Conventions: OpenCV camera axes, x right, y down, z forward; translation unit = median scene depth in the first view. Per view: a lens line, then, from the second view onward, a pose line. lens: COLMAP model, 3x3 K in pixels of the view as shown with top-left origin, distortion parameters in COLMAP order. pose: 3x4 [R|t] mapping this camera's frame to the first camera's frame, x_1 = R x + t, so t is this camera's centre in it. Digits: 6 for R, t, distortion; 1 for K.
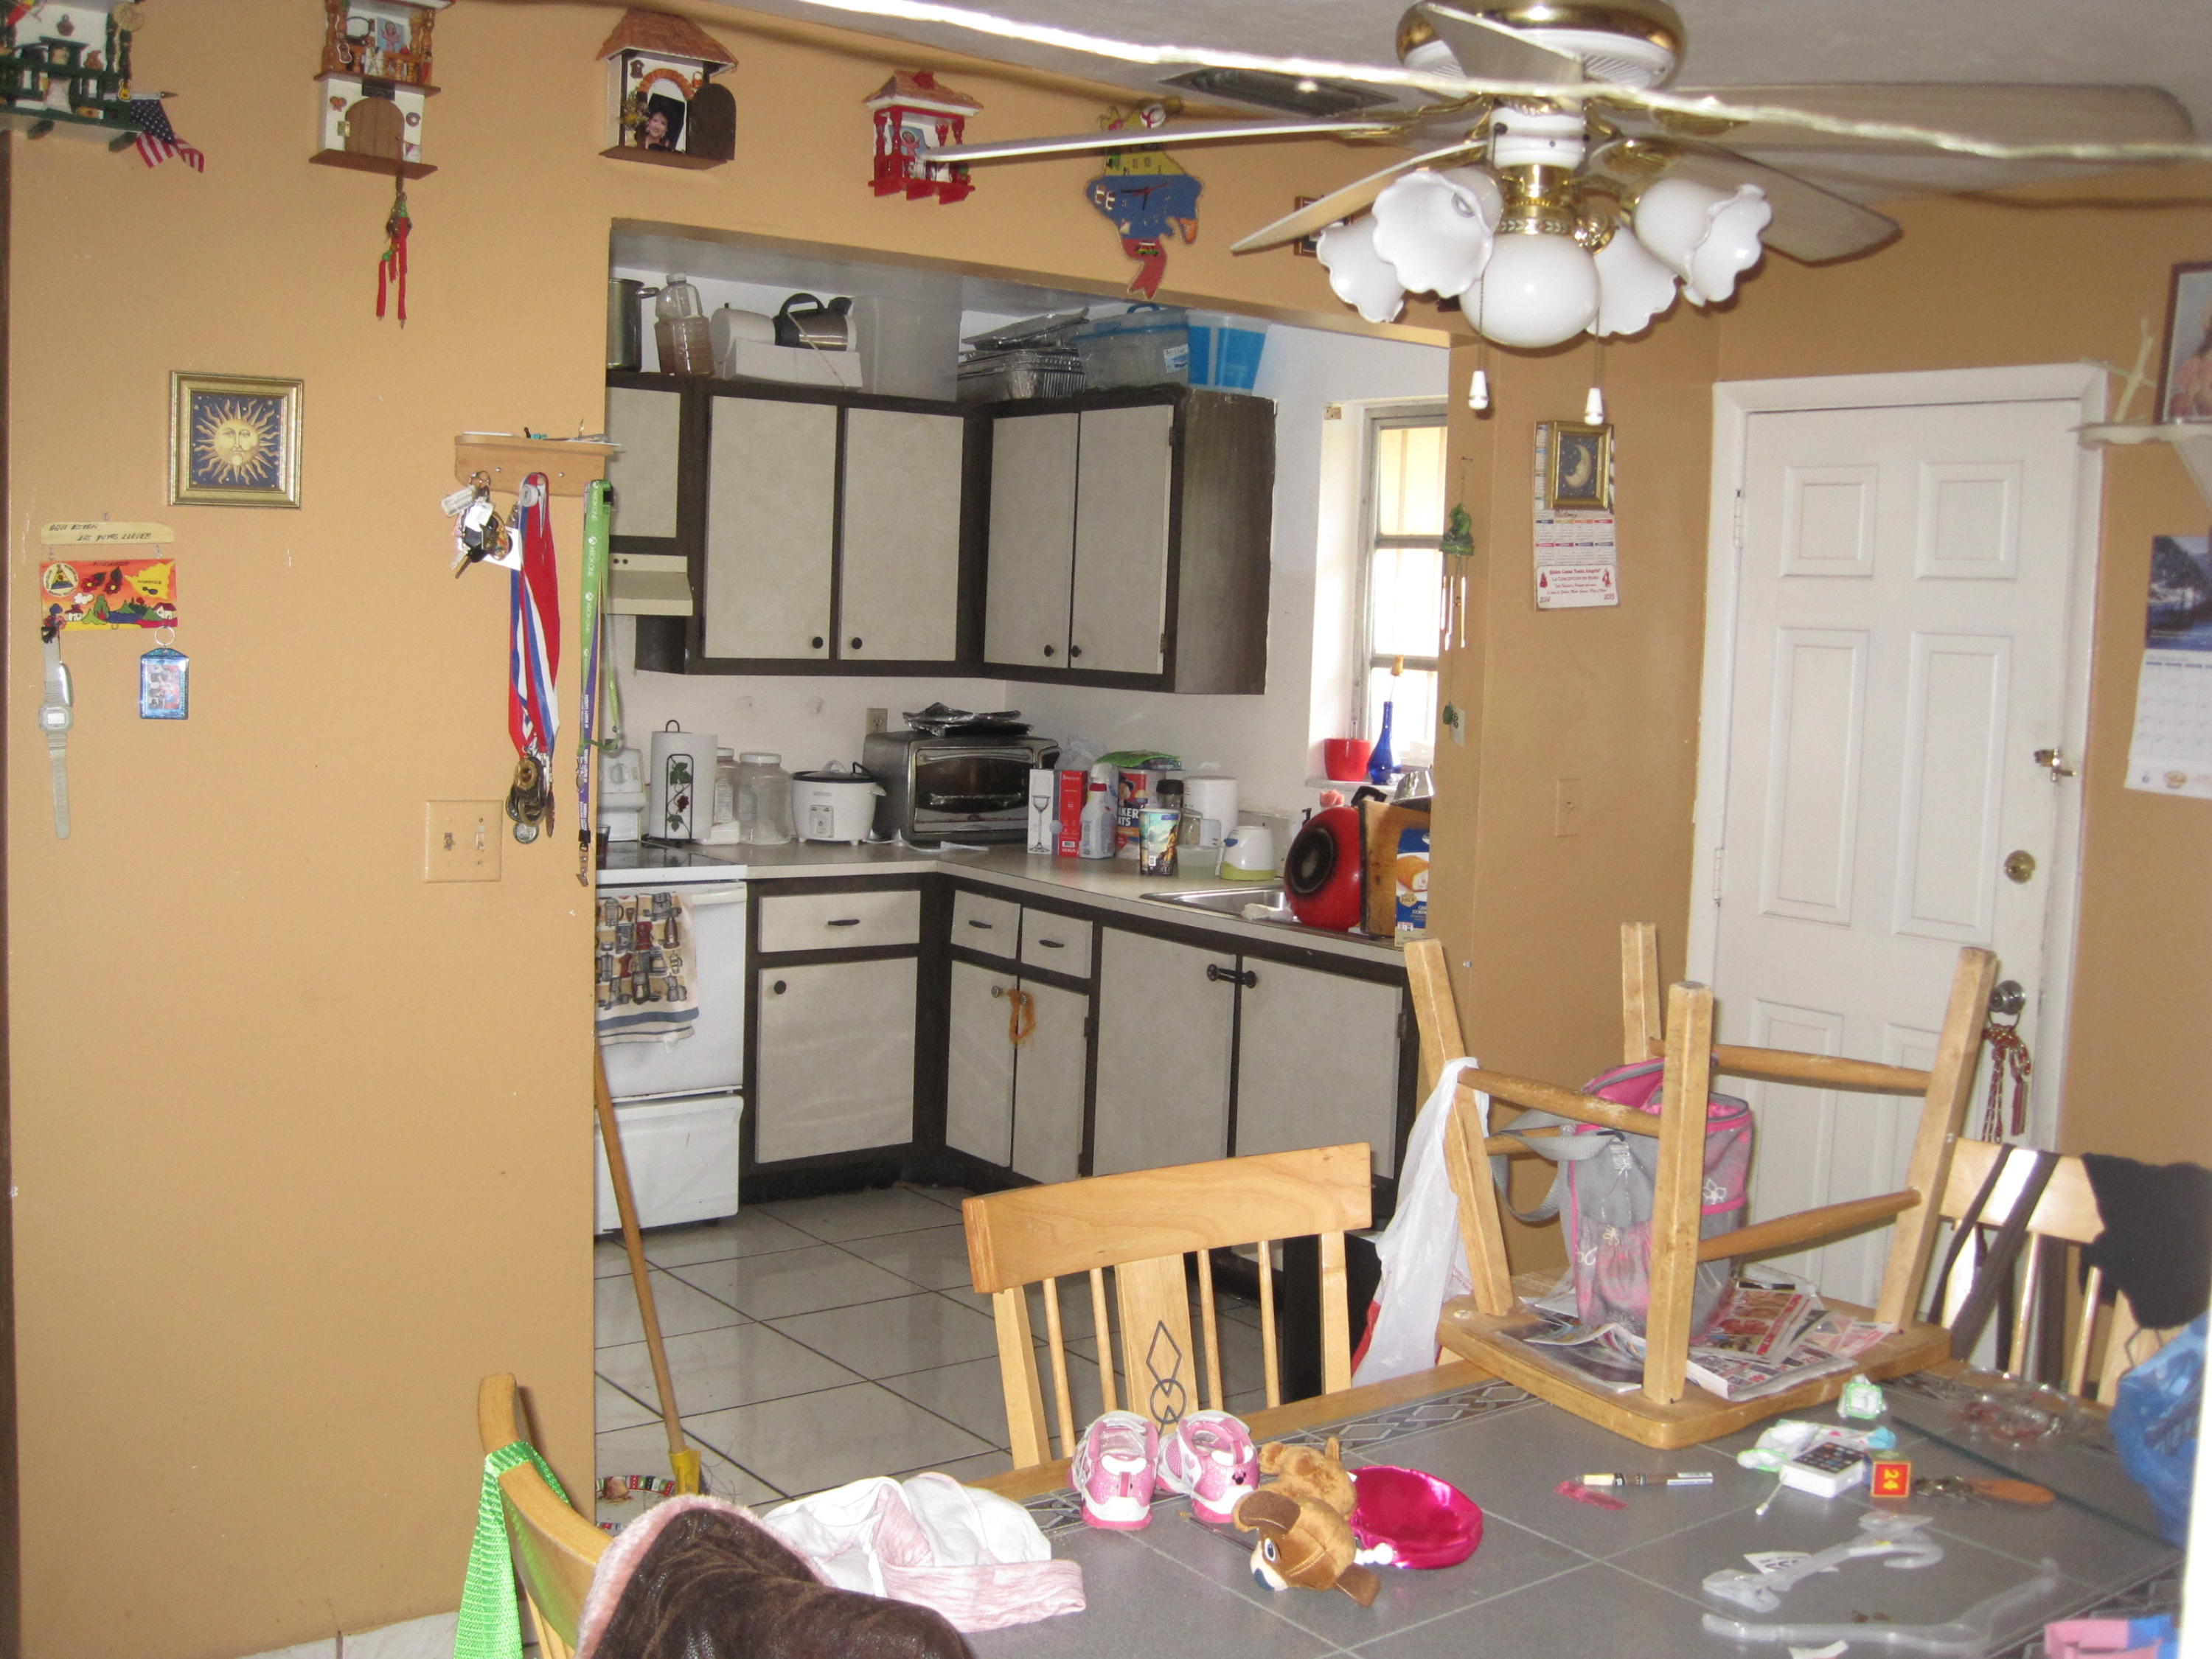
lens RADIAL K [[2281.9, 0, 1102.8], [0, 2281.9, 791.2], [0, 0, 1]] dist [-0.203894, 0.187242]
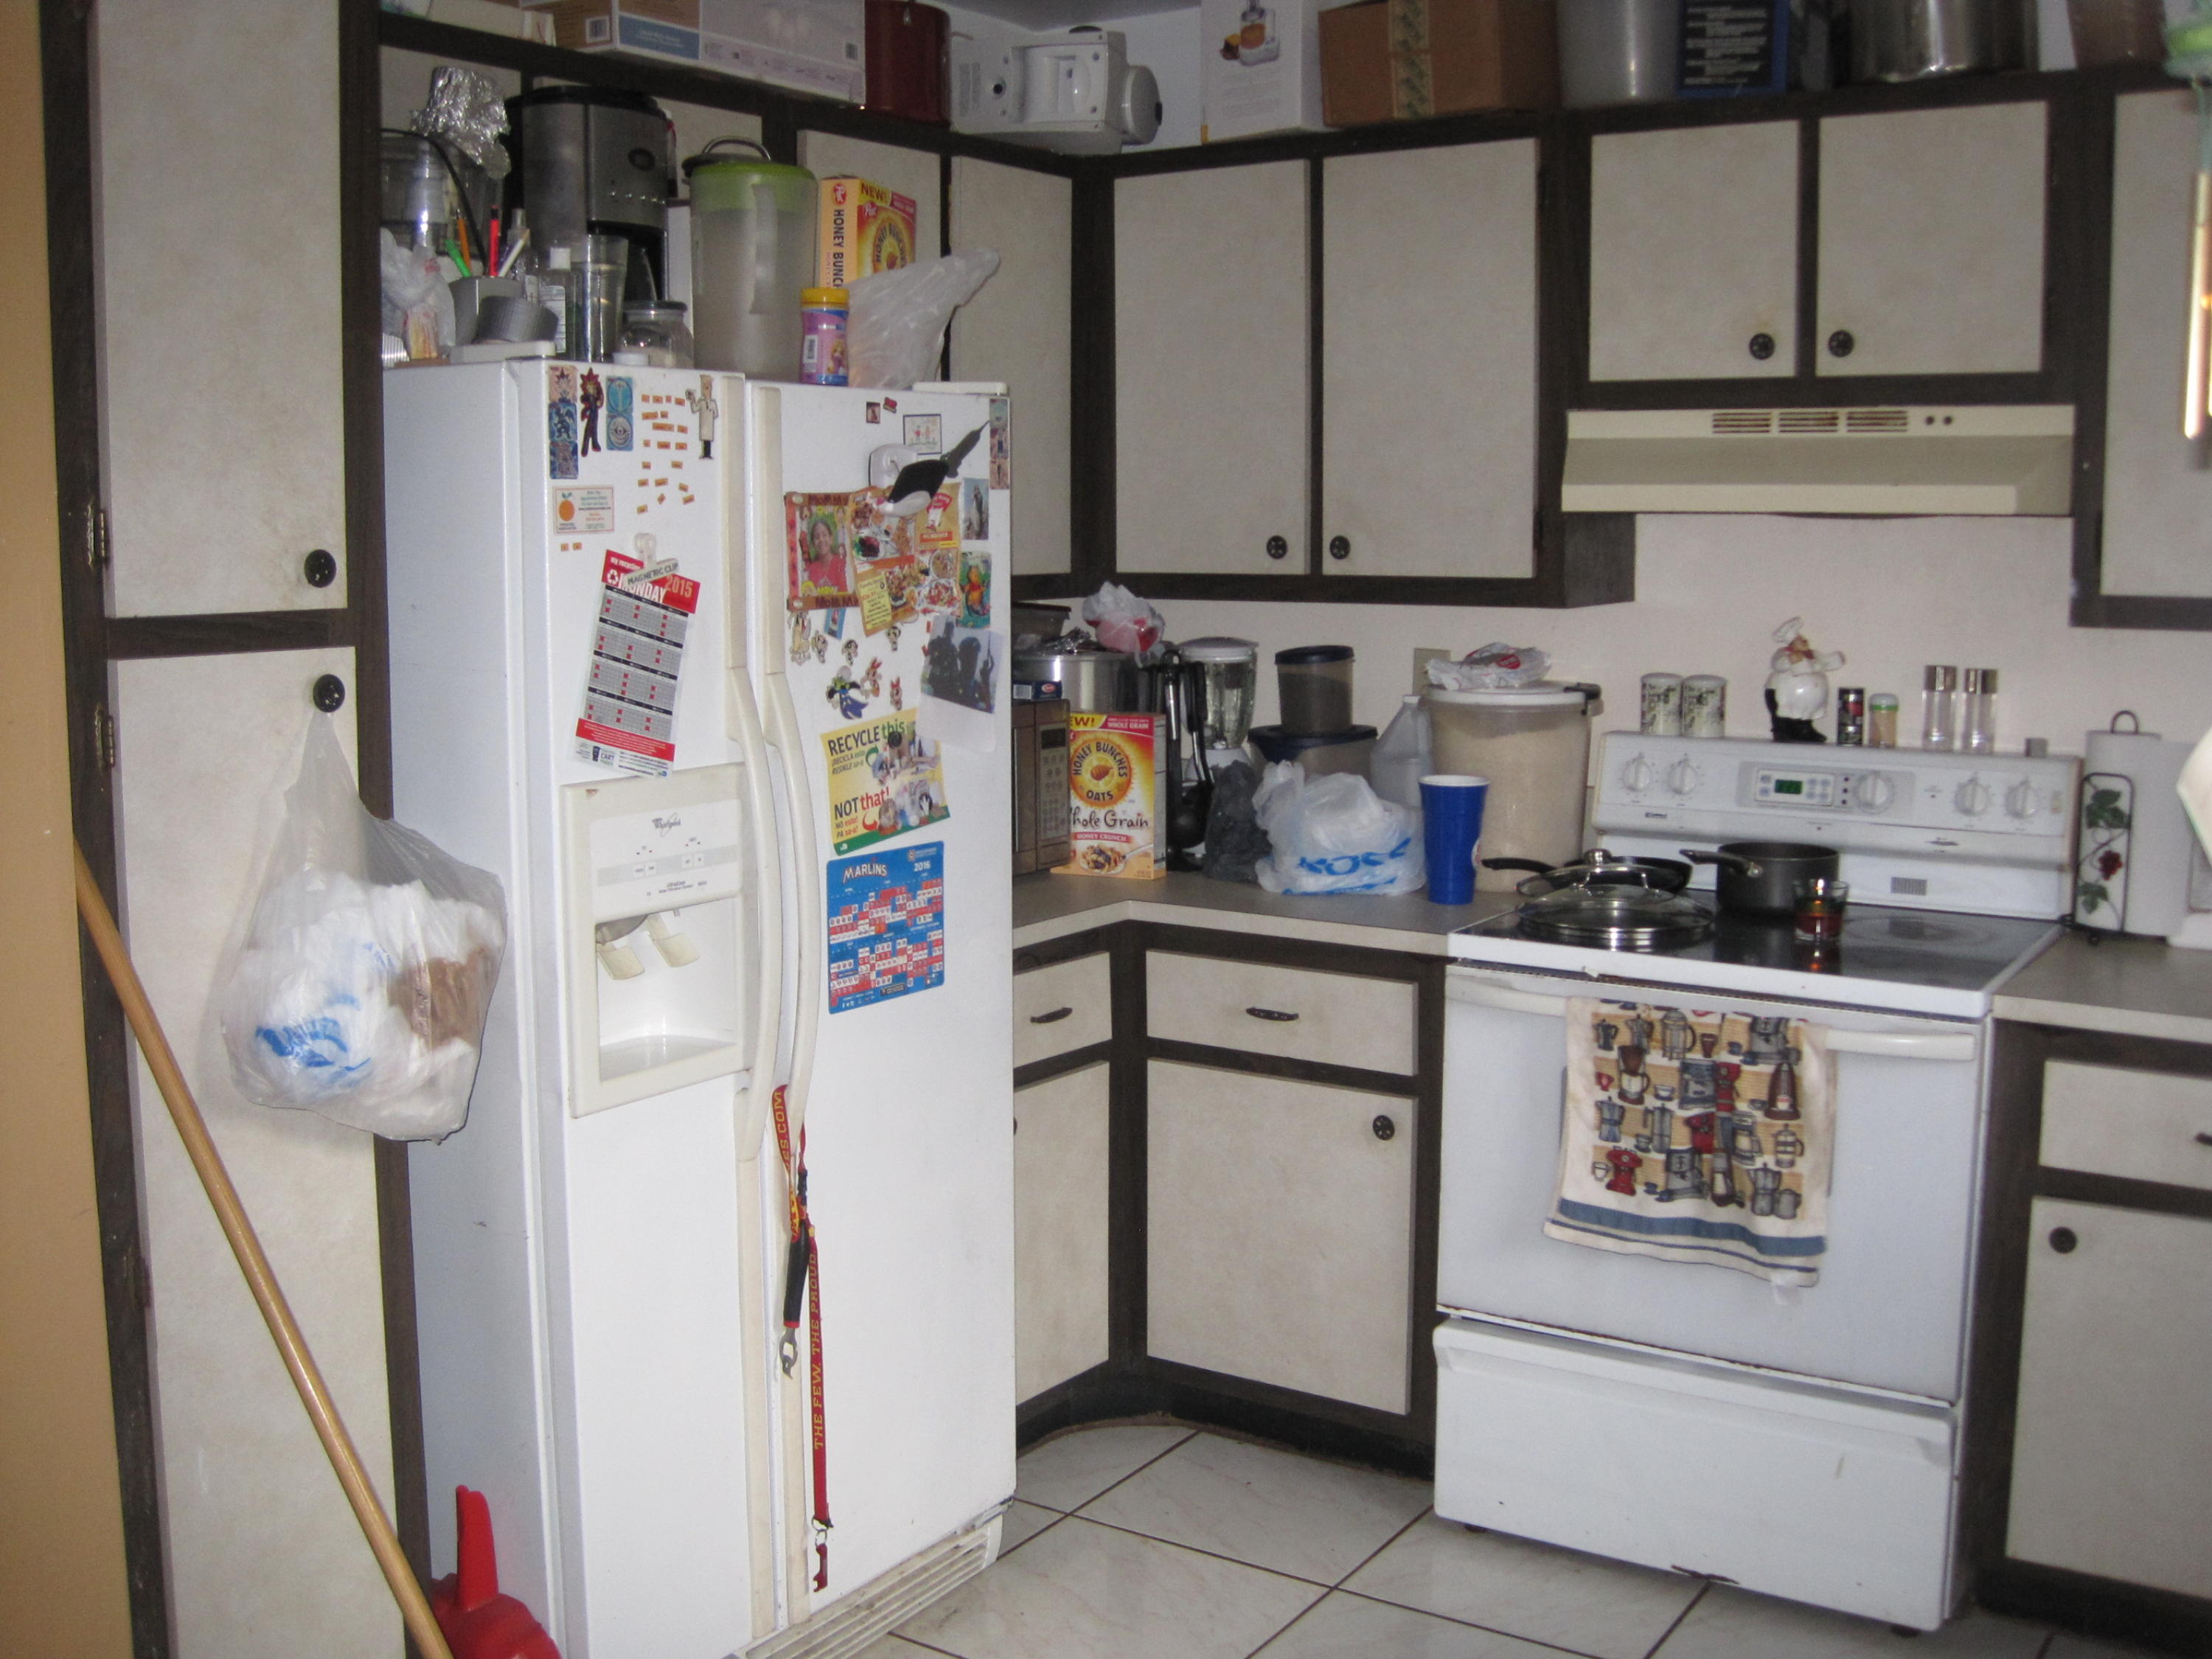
lens RADIAL K [[2281.9, 0, 1102.8], [0, 2281.9, 791.2], [0, 0, 1]] dist [-0.203894, 0.187242]
pose [[0.321402, 0.077850, -0.943737, 0.236853], [-0.062878, 0.996170, 0.060761, -0.029381], [0.944853, 0.039812, 0.325066, 0.605573]]
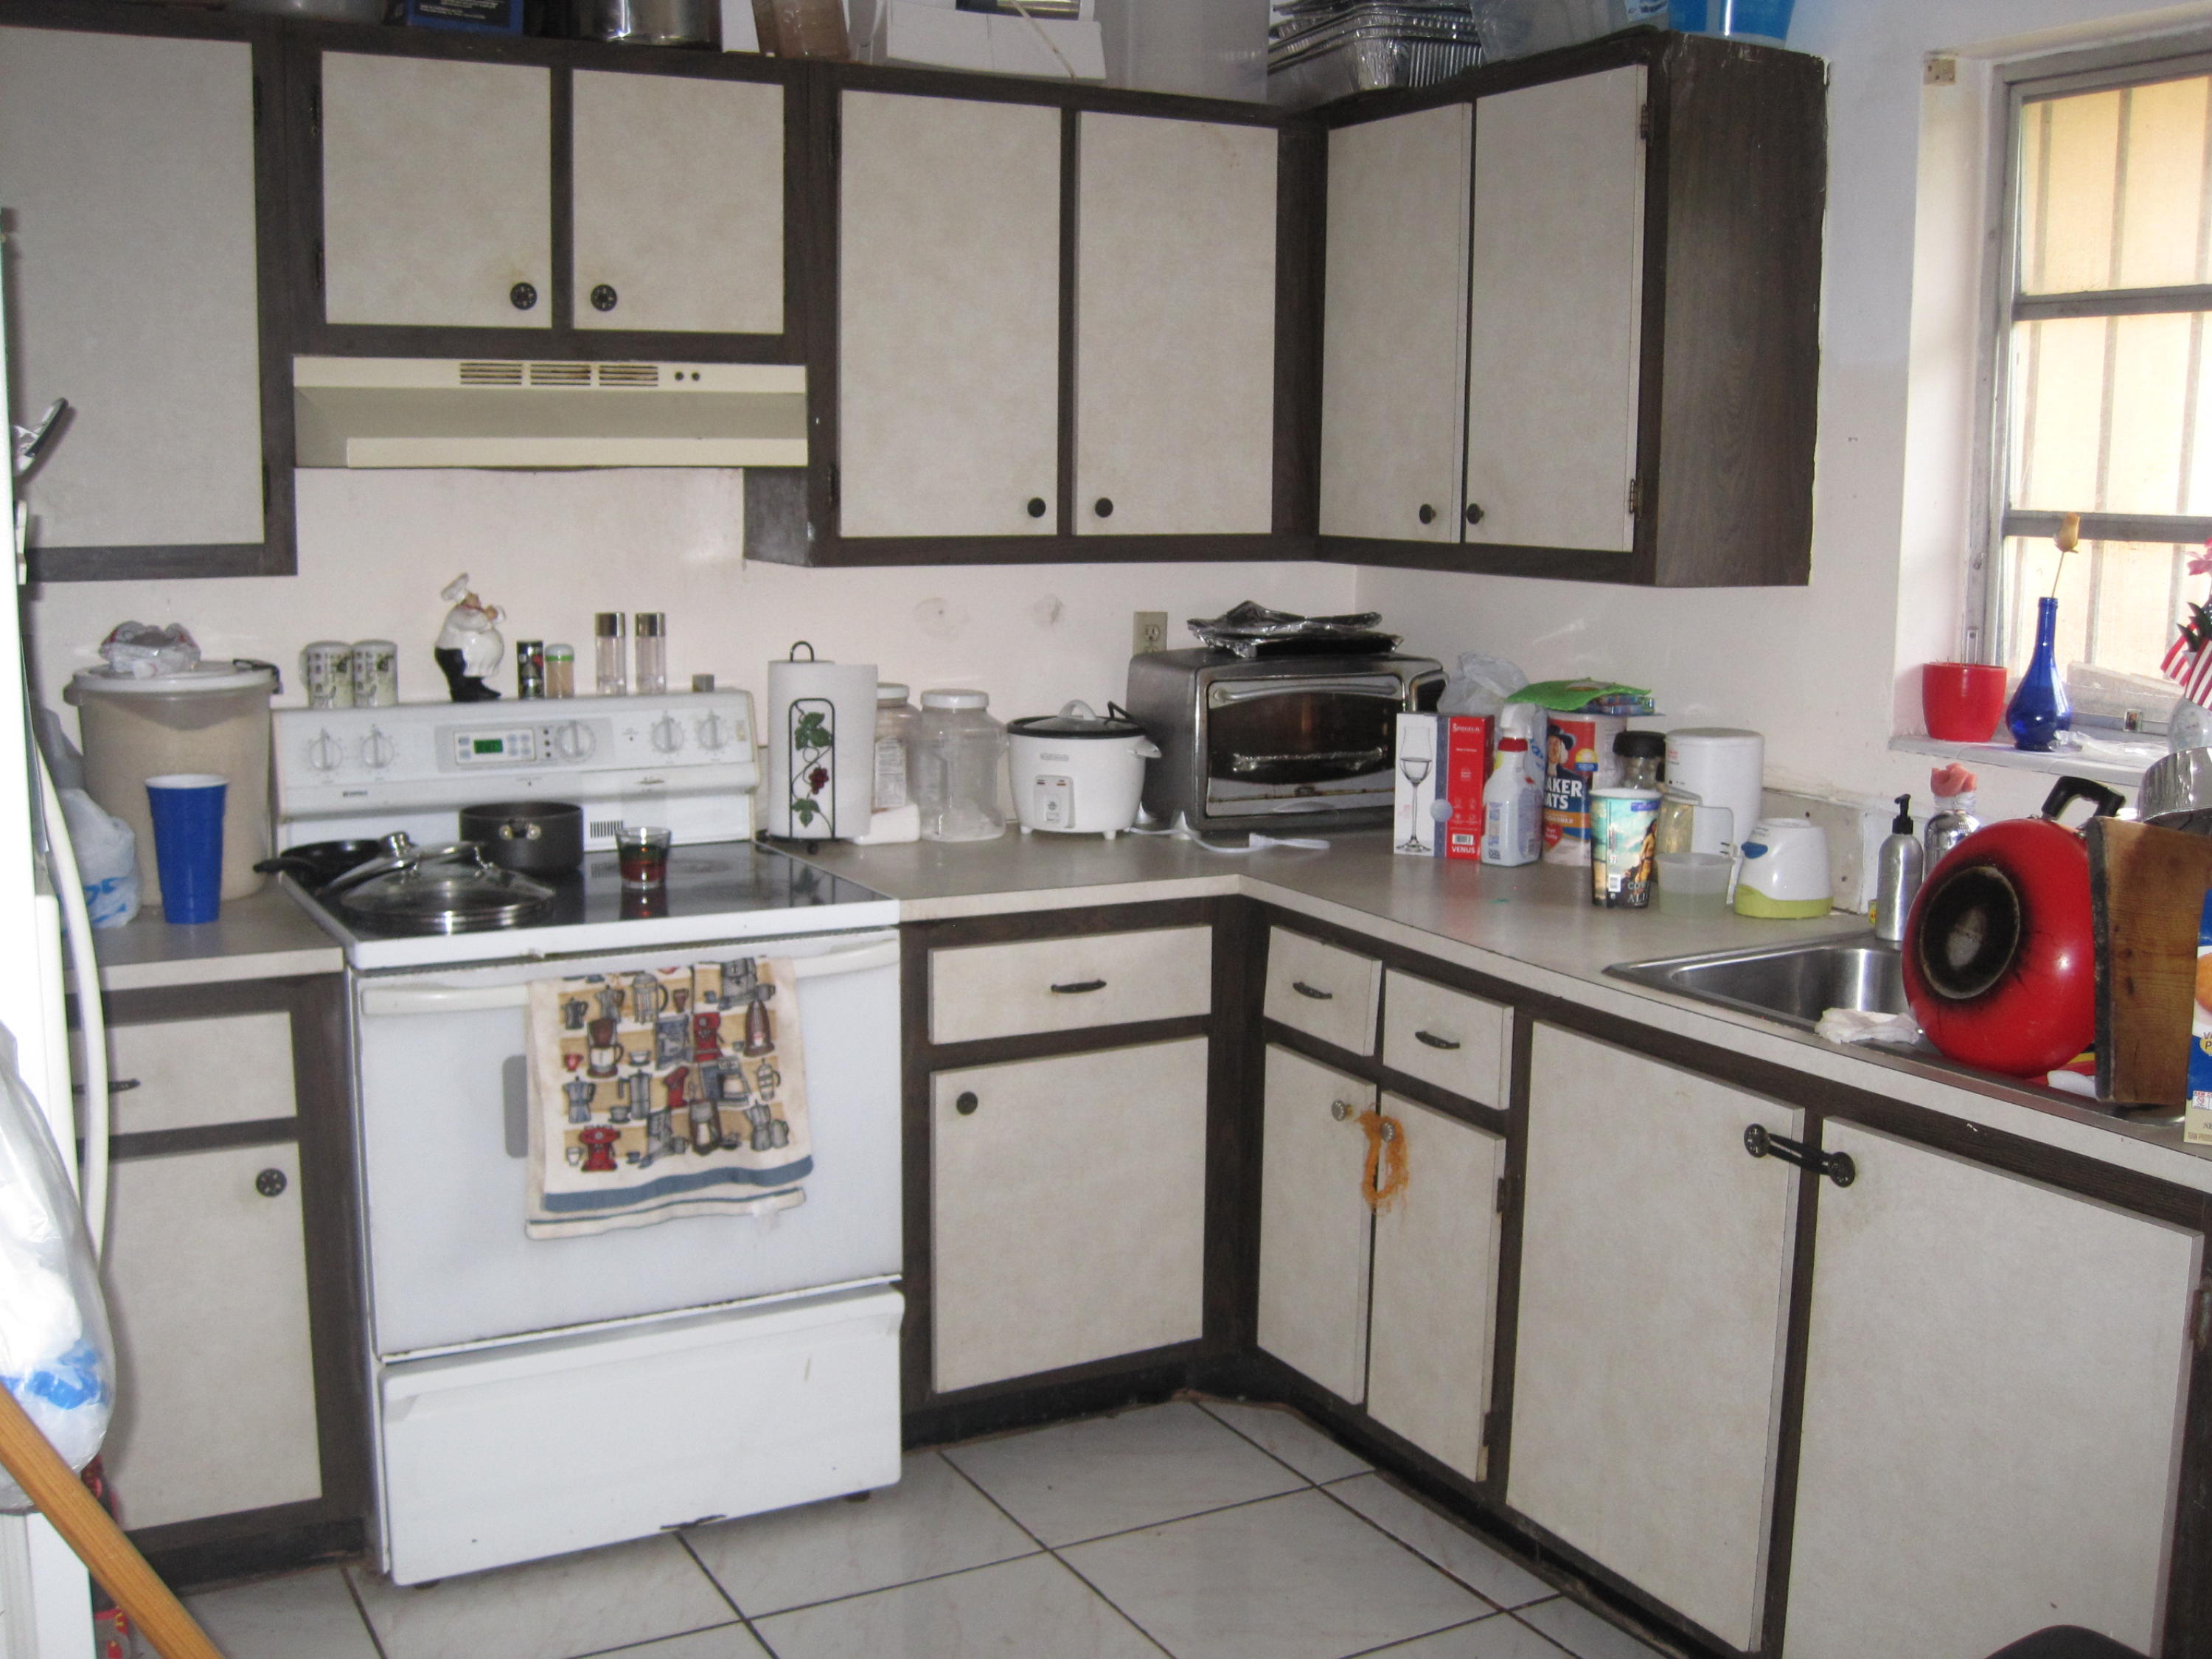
lens RADIAL K [[2282.3, 0, 1120.0], [0, 2282.3, 816.5], [0, 0, 1]] dist [-0.179945, 0.155056]
pose [[0.988353, -0.003663, -0.152131, -0.013639], [0.013744, 0.997773, 0.065267, -0.023642], [0.151554, -0.066598, 0.986203, 0.416979]]
